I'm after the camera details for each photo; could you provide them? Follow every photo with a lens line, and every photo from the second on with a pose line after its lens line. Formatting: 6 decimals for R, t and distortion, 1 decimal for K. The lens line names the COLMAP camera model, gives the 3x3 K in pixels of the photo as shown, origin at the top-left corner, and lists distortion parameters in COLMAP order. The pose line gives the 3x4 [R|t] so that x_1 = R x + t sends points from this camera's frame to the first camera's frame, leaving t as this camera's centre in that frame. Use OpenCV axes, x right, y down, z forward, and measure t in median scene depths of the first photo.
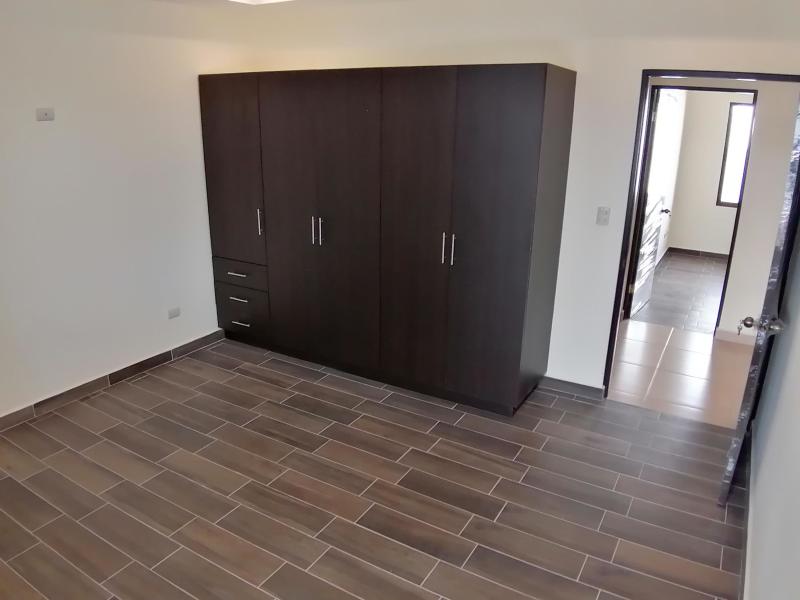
lens RADIAL K [[579.5, 0, 405.8], [0, 579.5, 299.0], [0, 0, 1]] dist [-0.074780, -0.022761]
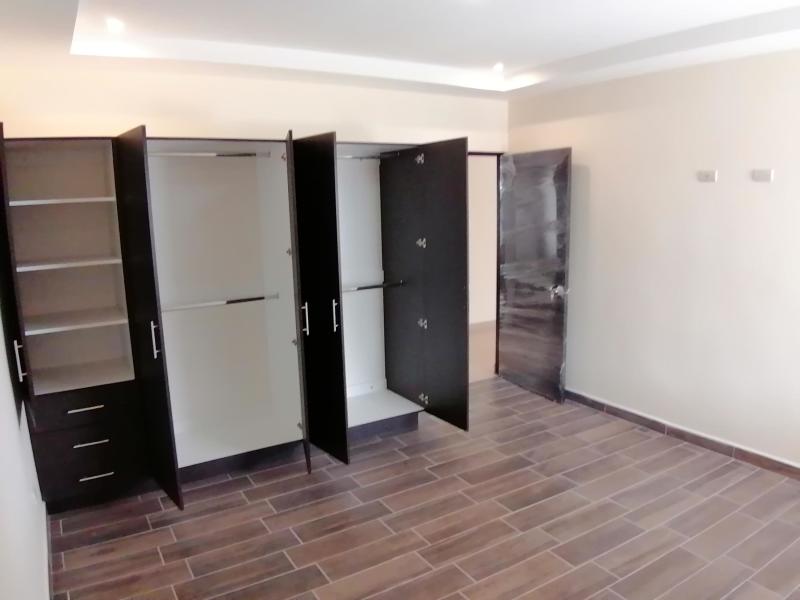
lens RADIAL K [[579.5, 0, 367.5], [0, 579.5, 305.3], [0, 0, 1]] dist [-0.074780, -0.022761]
pose [[0.503115, -0.195914, 0.841720, -1.028507], [0.288581, 0.956146, 0.050057, -0.153022], [-0.814614, 0.217720, 0.537588, 0.447321]]
